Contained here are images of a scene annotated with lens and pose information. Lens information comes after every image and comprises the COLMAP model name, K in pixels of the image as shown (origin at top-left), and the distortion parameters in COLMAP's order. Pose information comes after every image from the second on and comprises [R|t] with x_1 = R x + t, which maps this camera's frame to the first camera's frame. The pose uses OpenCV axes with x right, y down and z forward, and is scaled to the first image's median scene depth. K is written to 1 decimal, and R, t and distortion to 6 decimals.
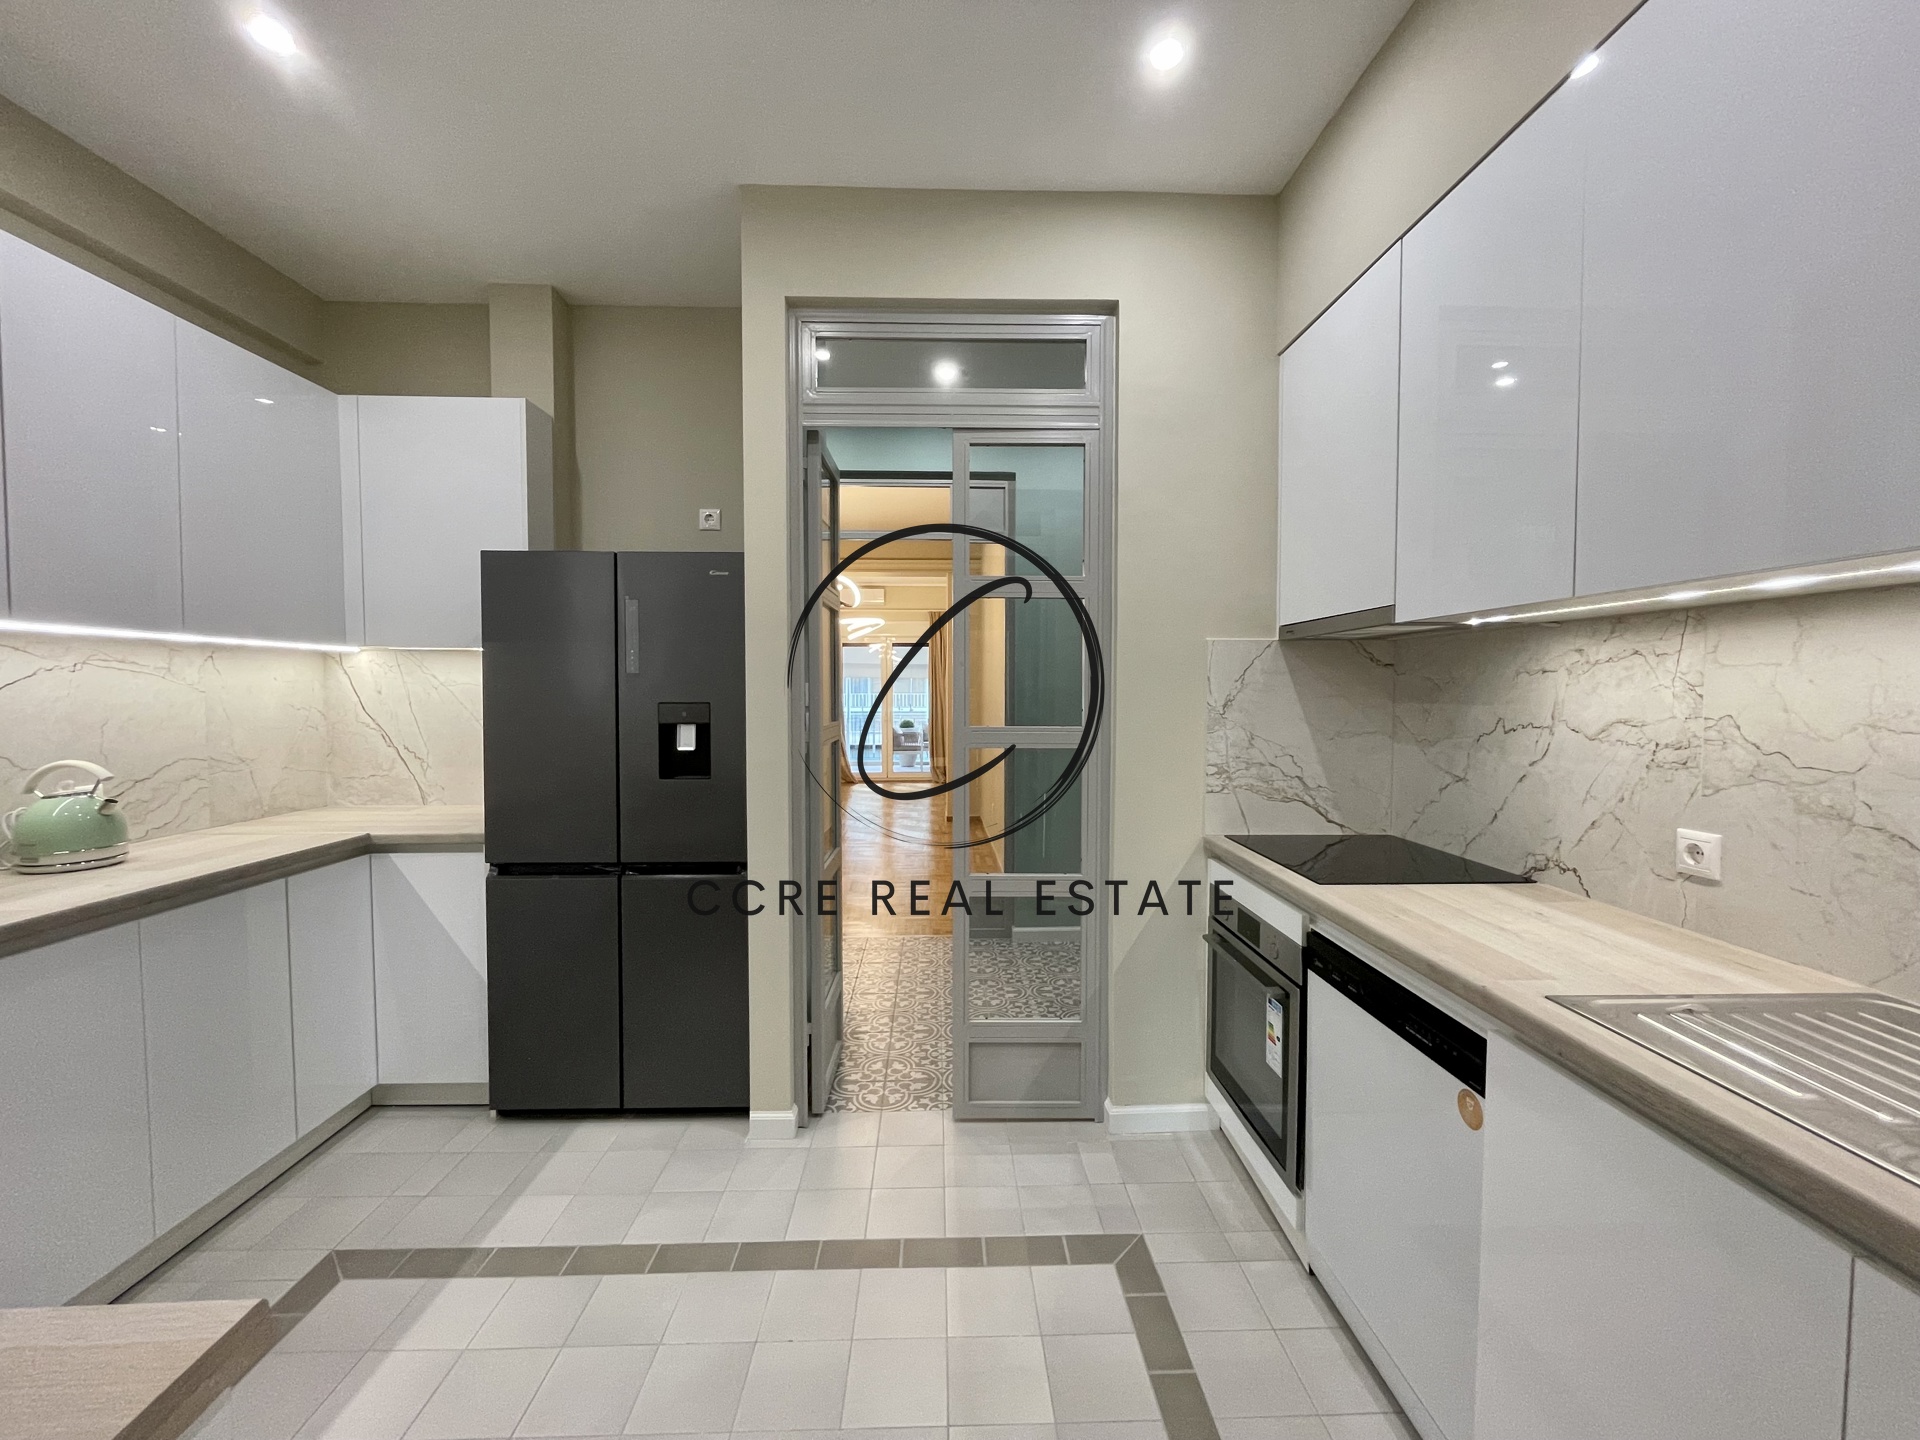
lens RADIAL K [[779.8, 0, 960.0], [0, 779.8, 720.0], [0, 0, 1]] dist [-0.000689, -0.000189]
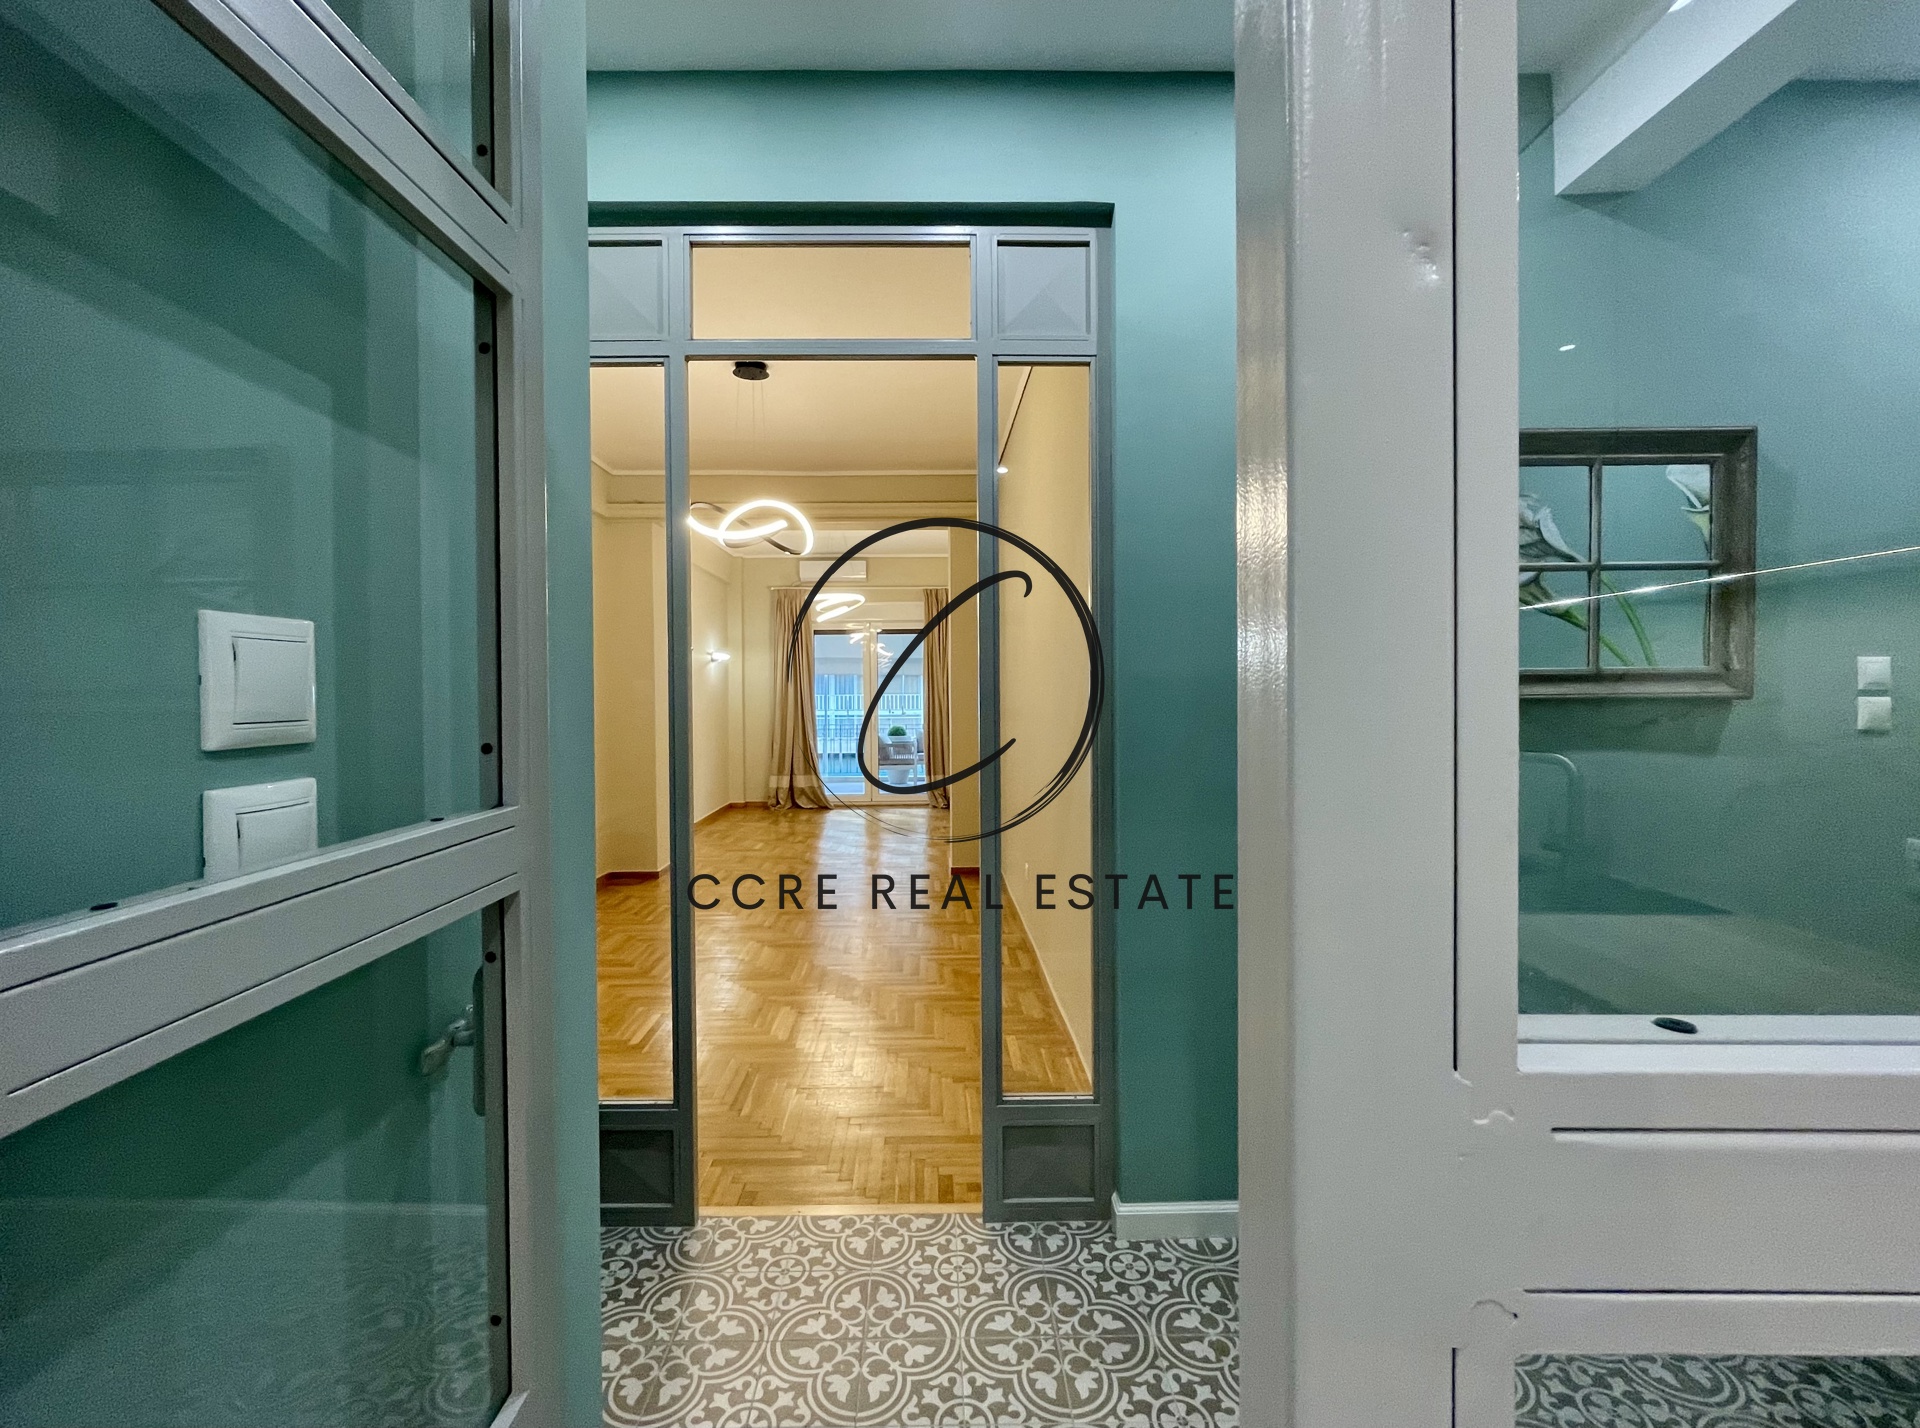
lens RADIAL K [[831.8, 0, 951.7], [0, 831.8, 700.1], [0, 0, 1]] dist [-0.002170, -0.000184]
pose [[0.999914, -0.007414, -0.010778, -0.009903], [0.007119, 0.999607, -0.027097, -0.018604], [0.010974, 0.027018, 0.999575, 0.699179]]
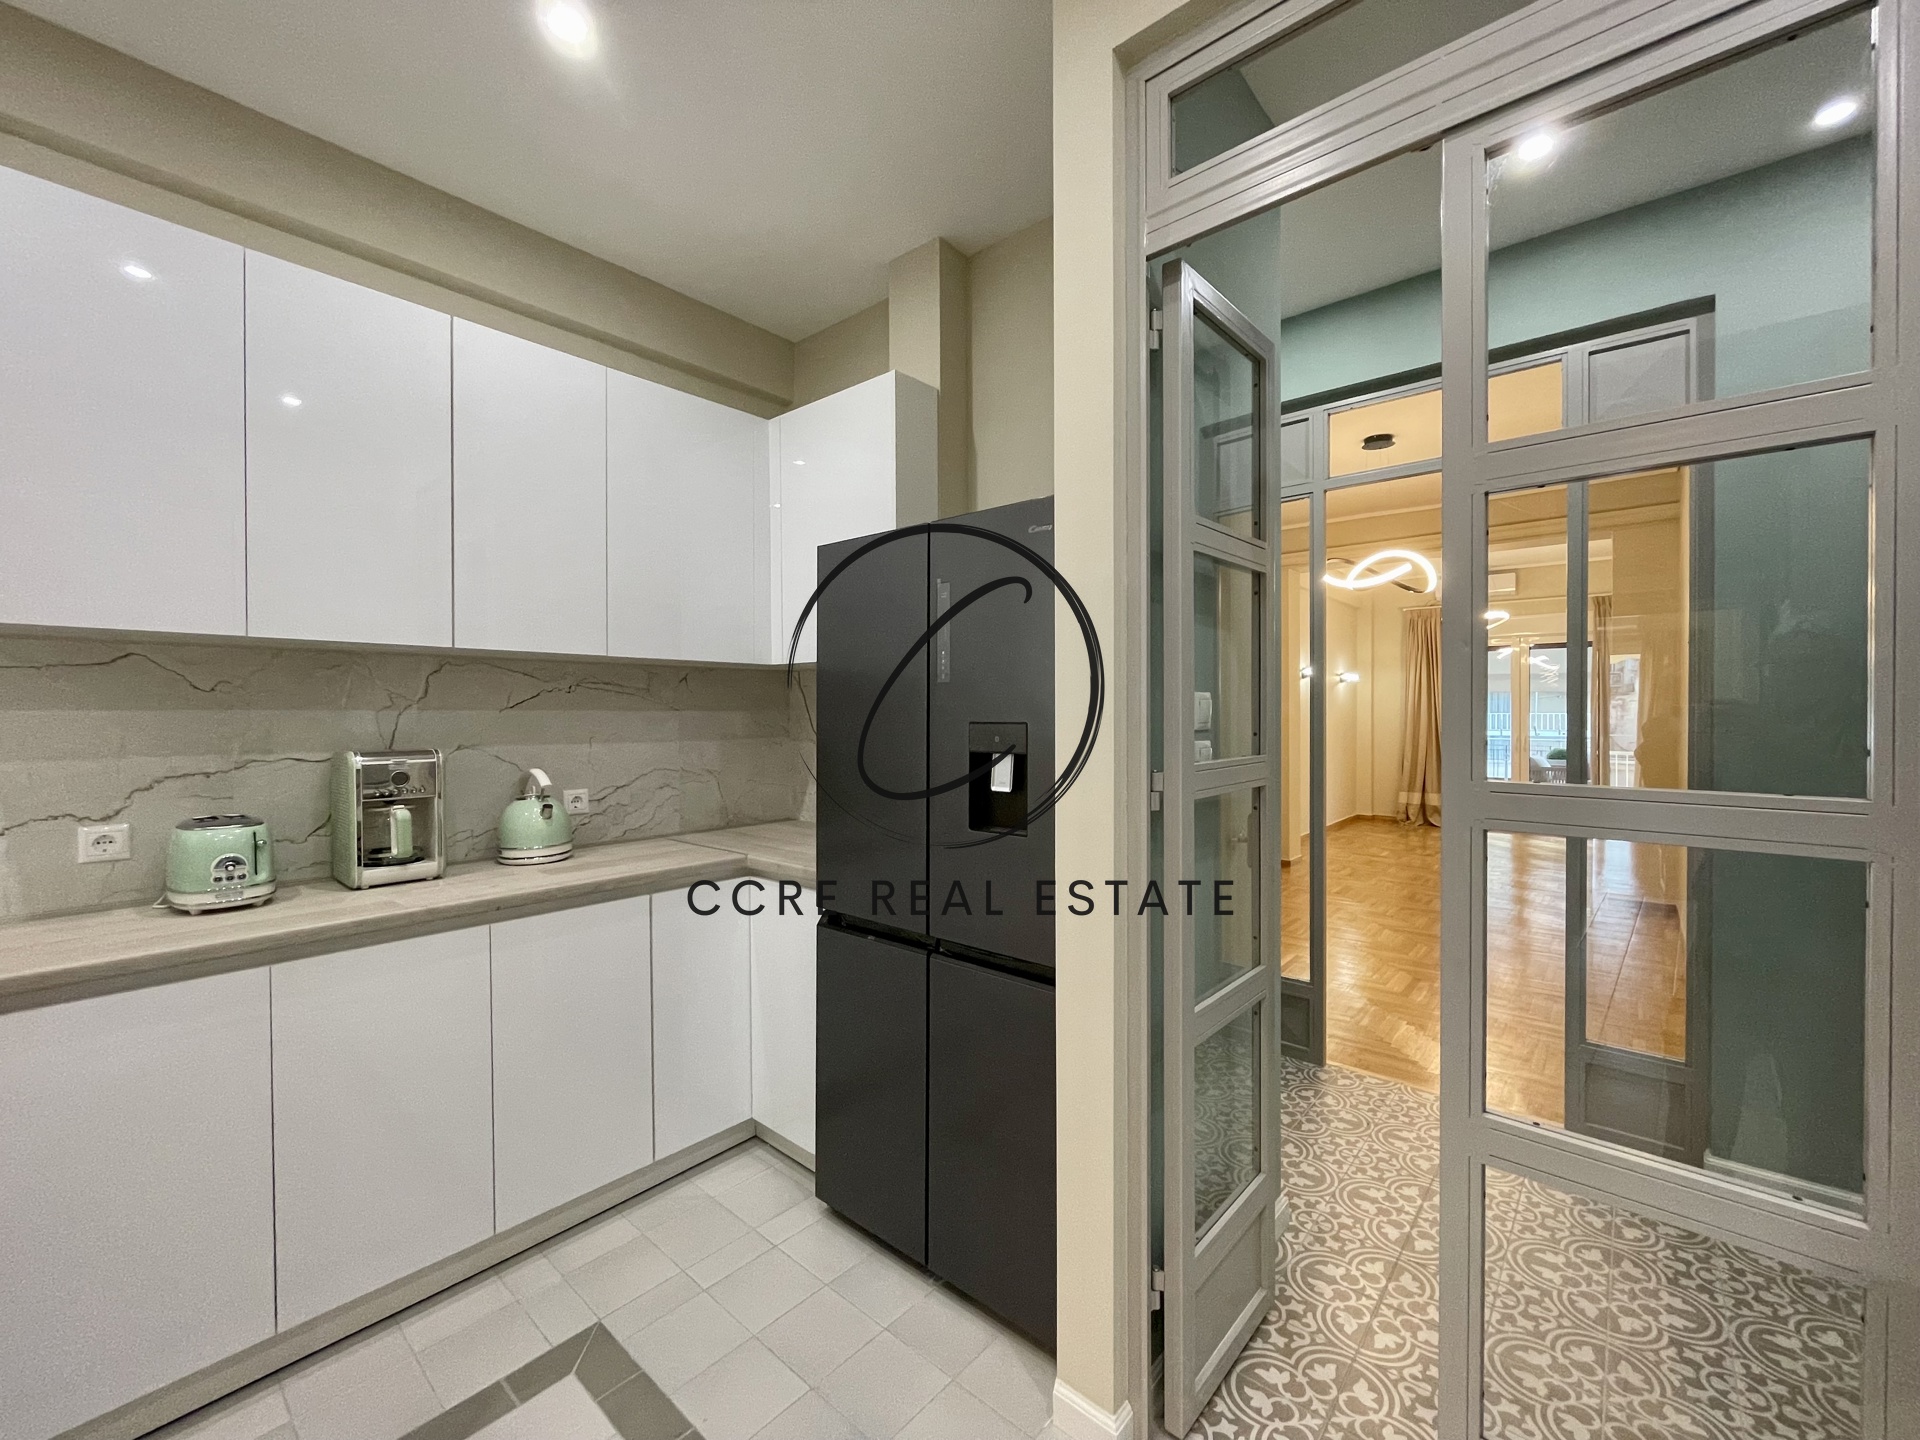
lens RADIAL K [[779.8, 0, 960.0], [0, 779.8, 720.0], [0, 0, 1]] dist [-0.000689, -0.000189]
pose [[0.734675, 0.004268, -0.678406, 0.080500], [-0.021996, 0.999604, -0.017531, -0.010048], [0.678062, 0.027802, 0.734478, 0.399101]]
